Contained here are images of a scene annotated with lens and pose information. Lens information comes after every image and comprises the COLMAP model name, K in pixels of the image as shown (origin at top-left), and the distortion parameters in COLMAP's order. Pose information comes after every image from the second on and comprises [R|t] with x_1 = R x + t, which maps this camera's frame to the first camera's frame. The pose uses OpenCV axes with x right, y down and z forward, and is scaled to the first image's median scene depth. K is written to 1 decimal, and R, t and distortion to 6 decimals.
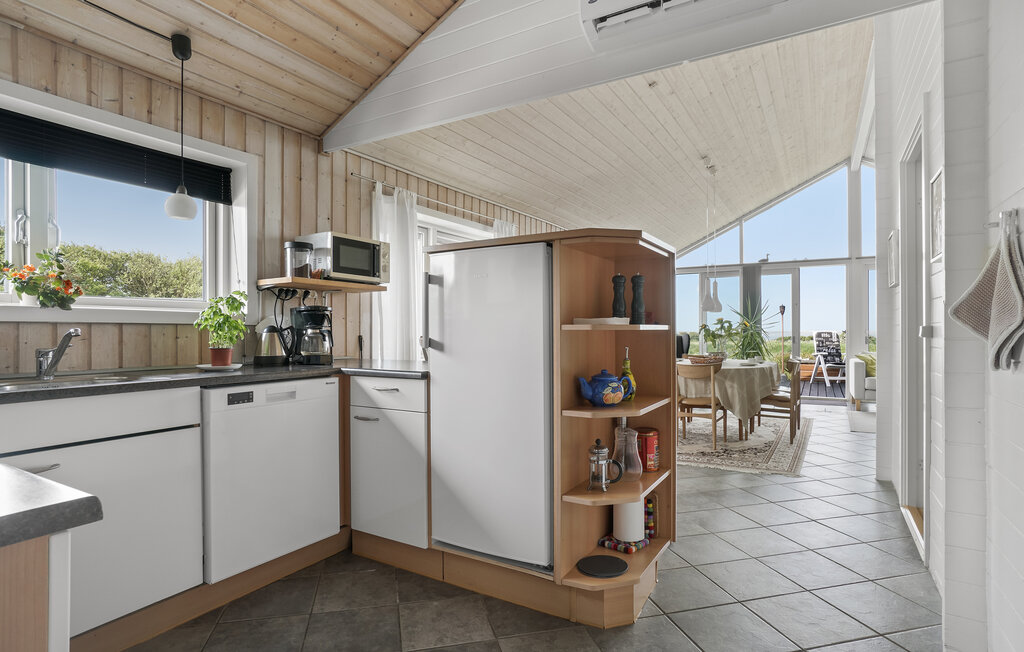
lens RADIAL K [[544.8, 0, 512.0], [0, 544.8, 326.0], [0, 0, 1]] dist [0.010057, -0.000162]
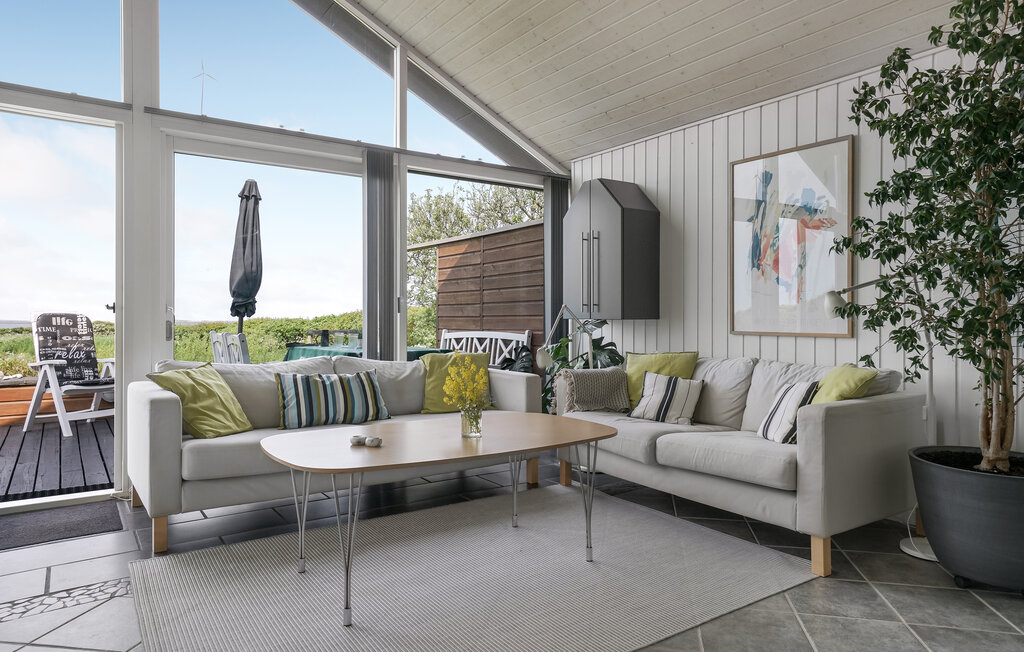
lens RADIAL K [[641.5, 0, 517.0], [0, 641.5, 325.2], [0, 0, 1]] dist [0.014566, 0.002568]
pose [[0.429519, -0.003816, 0.903050, 0.316727], [-0.010676, 0.999900, 0.009303, 0.013984], [-0.902995, -0.013637, 0.429436, 0.539545]]
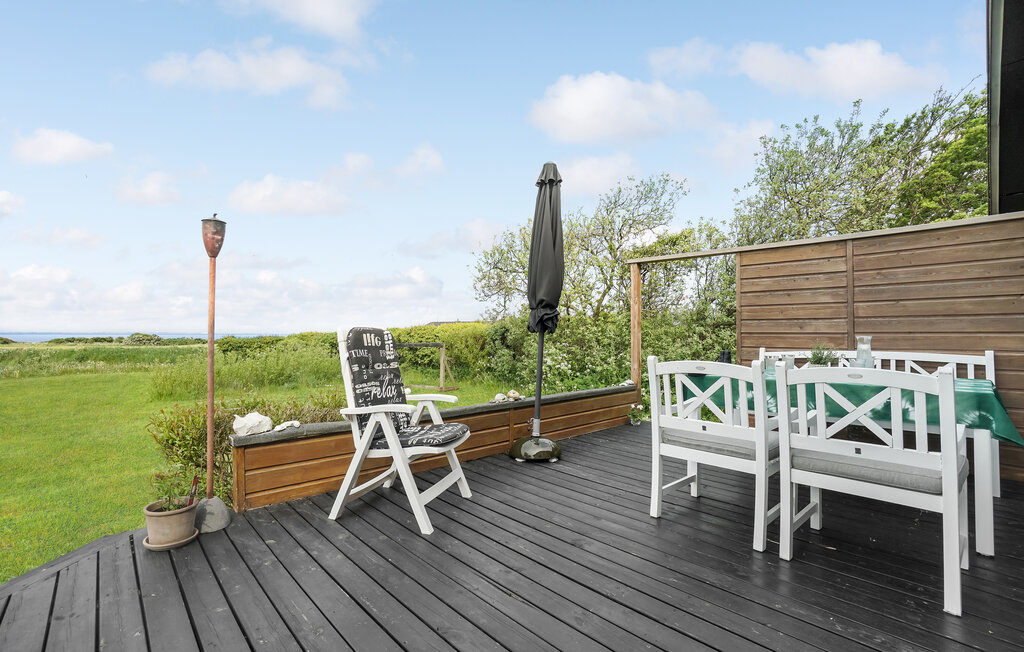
lens RADIAL K [[453.9, 0, 513.7], [0, 453.9, 331.6], [0, 0, 1]] dist [-0.046306, 0.000087]
pose [[0.291298, 0.006409, 0.956611, 0.461011], [-0.012990, 0.999912, -0.002744, 0.015123], [-0.956544, -0.011627, 0.291356, 1.087141]]
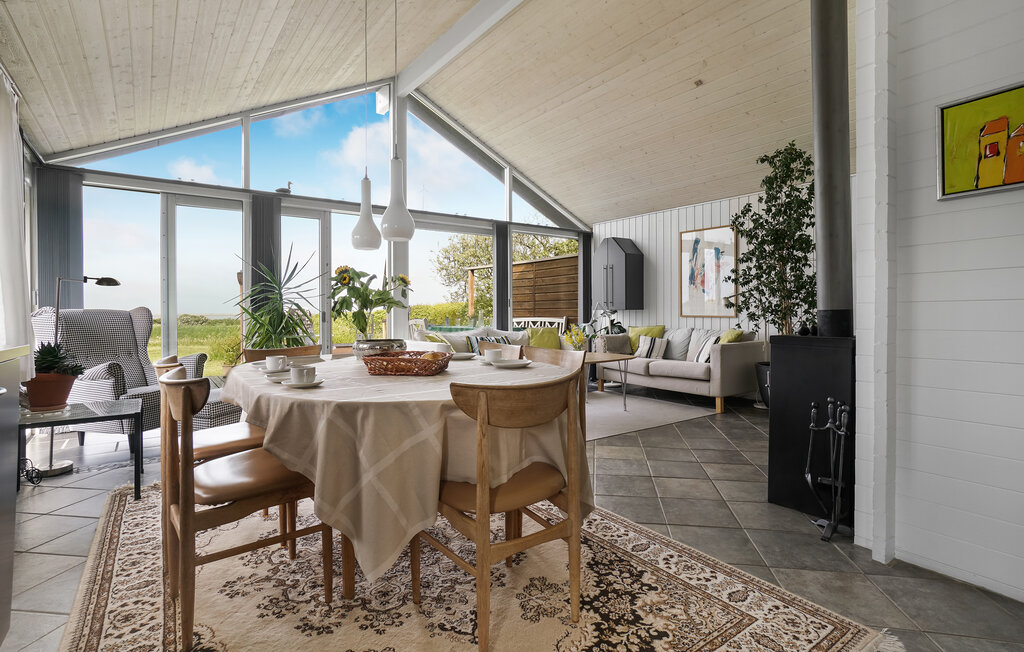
lens RADIAL K [[505.9, 0, 518.8], [0, 505.9, 320.2], [0, 0, 1]] dist [-0.001776, -0.000178]
pose [[0.404962, -0.014324, 0.914221, 0.039539], [-0.005209, 0.999825, 0.017973, 0.015962], [-0.914319, -0.012041, 0.404817, 0.516905]]
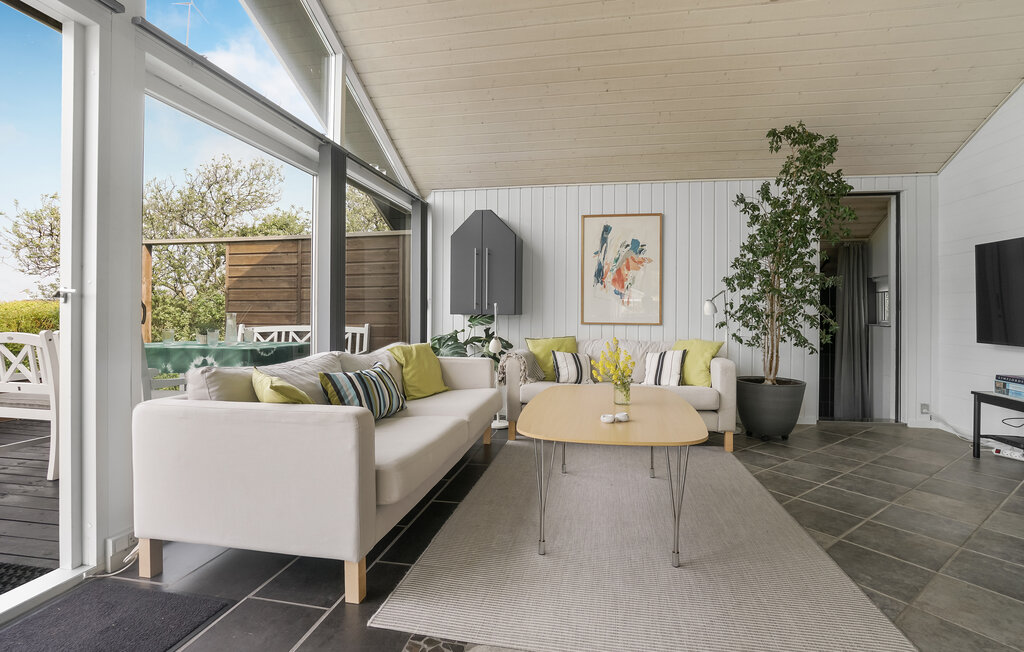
lens RADIAL K [[459.8, 0, 512.9], [0, 459.8, 316.7], [0, 0, 1]] dist [-0.033763, 0.000400]
pose [[-0.335816, -0.000608, 0.941927, 0.336453], [-0.008319, 0.999963, -0.002321, 0.016262], [-0.941891, -0.008616, -0.335808, 0.839135]]
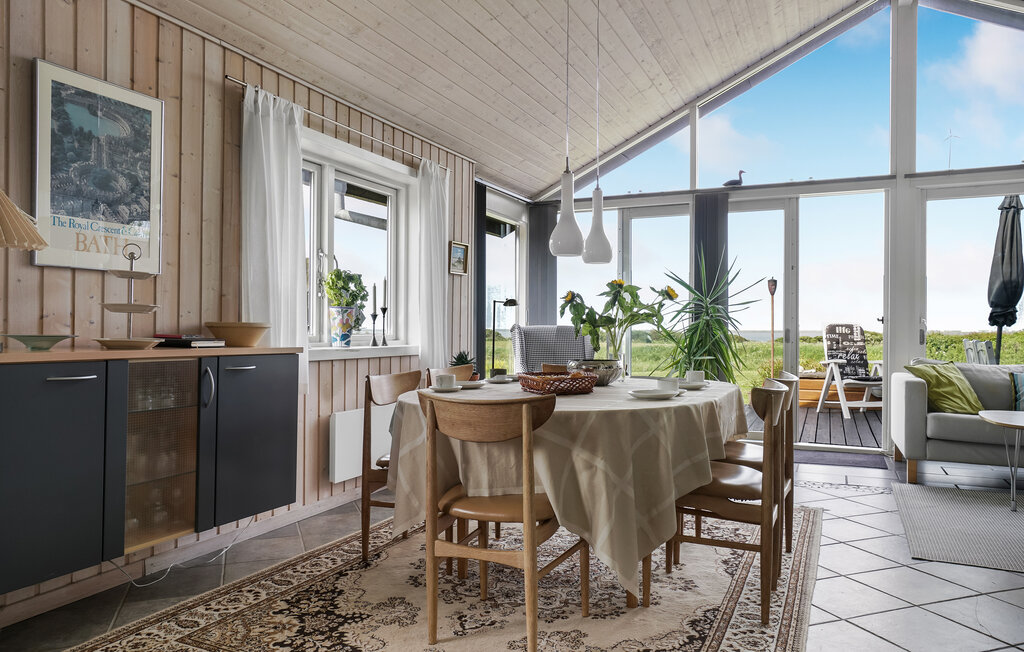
lens RADIAL K [[723.1, 0, 509.2], [0, 723.1, 323.0], [0, 0, 1]] dist [0.023200, -0.000915]
pose [[0.995224, 0.007994, 0.097290, 0.181635], [-0.008195, 0.999965, 0.001664, 0.013949], [-0.097274, -0.002453, 0.995255, 0.331632]]
